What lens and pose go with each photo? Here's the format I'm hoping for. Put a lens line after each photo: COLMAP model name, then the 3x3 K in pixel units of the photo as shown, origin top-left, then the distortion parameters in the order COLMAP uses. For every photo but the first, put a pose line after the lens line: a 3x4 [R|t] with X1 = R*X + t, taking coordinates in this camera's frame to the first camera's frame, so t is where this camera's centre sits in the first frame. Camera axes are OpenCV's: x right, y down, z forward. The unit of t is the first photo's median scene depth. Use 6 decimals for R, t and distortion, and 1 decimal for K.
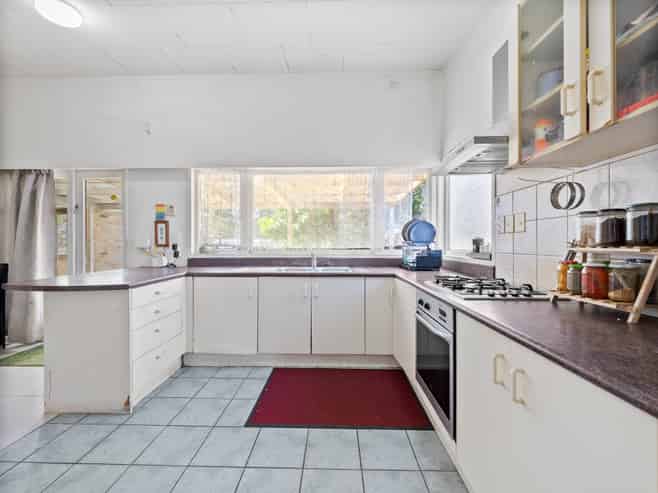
lens RADIAL K [[264.8, 0, 328.1], [0, 264.8, 246.1], [0, 0, 1]] dist [0.000965, 0.000166]
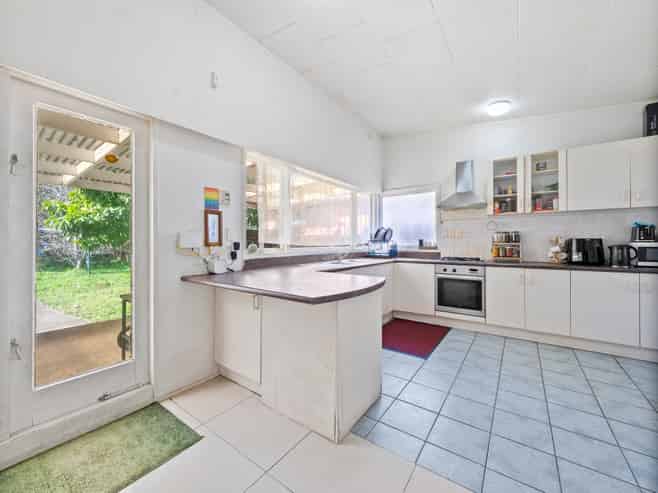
lens RADIAL K [[264.8, 0, 327.5], [0, 264.8, 242.0], [0, 0, 1]] dist [0.000965, 0.000166]
pose [[0.567469, 0.000356, 0.823395, -1.056633], [0.008924, 0.999939, -0.006582, -0.001571], [-0.823347, 0.011083, 0.567431, 0.325705]]
